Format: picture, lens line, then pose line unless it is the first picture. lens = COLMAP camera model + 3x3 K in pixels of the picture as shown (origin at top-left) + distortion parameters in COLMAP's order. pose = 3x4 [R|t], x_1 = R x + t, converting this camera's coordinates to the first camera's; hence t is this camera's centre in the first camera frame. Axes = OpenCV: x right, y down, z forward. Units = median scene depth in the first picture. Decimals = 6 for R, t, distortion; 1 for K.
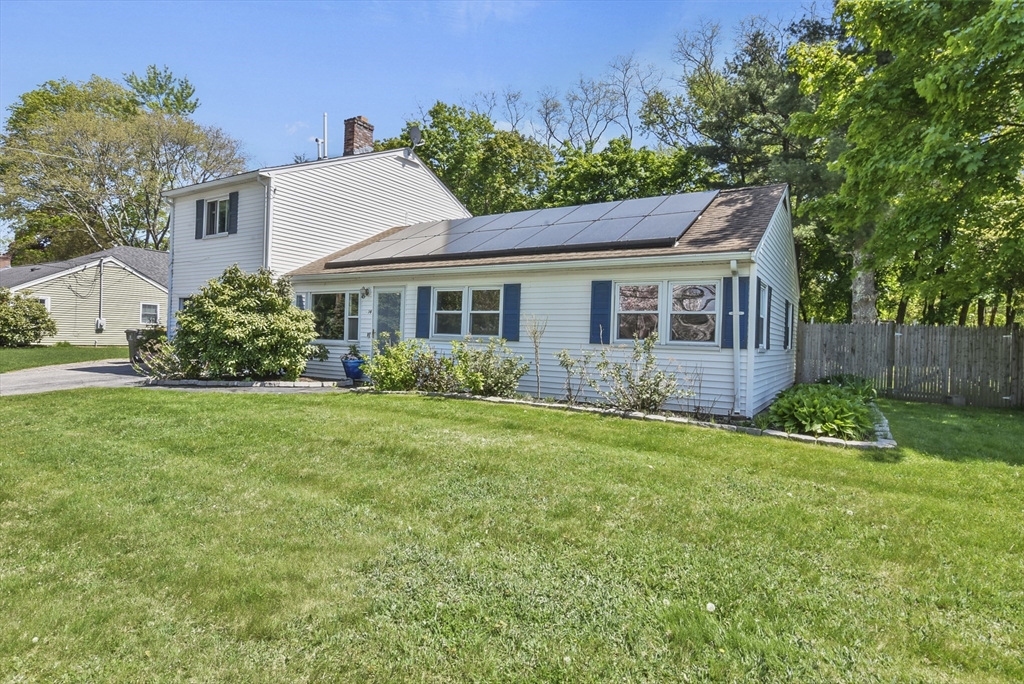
lens RADIAL K [[548.9, 0, 514.4], [0, 548.9, 338.8], [0, 0, 1]] dist [-0.011860, -0.000130]
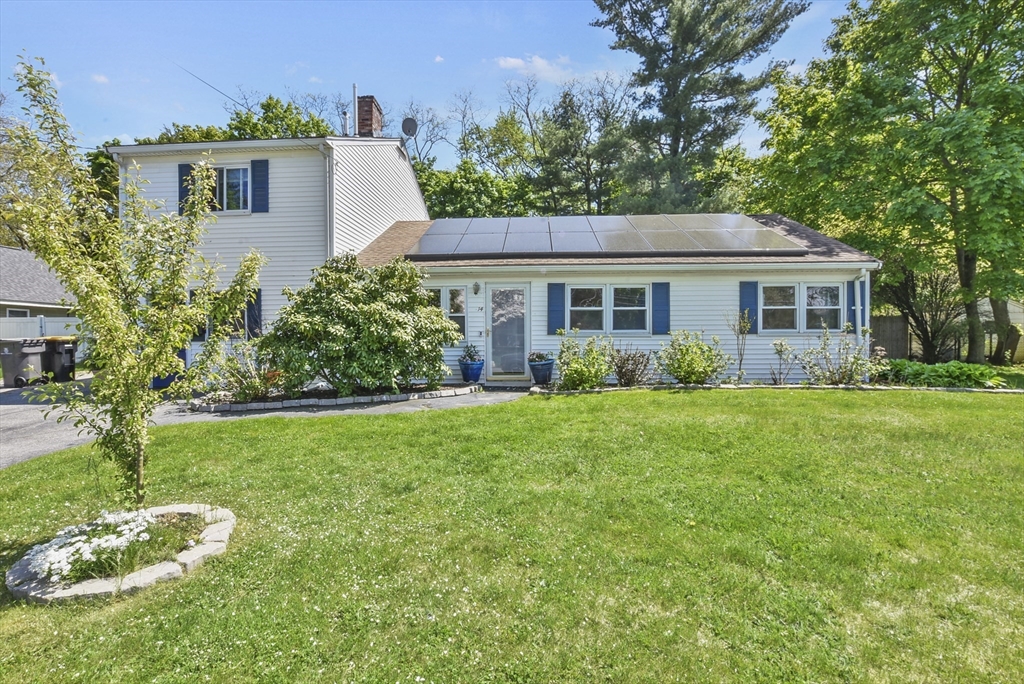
lens RADIAL K [[457.3, 0, 509.6], [0, 457.3, 345.1], [0, 0, 1]] dist [-0.011649, -0.000256]
pose [[0.885276, -0.041868, 0.463177, -0.655161], [0.029301, 0.998982, 0.034296, -0.014580], [-0.464142, -0.016789, 0.885602, 0.313807]]
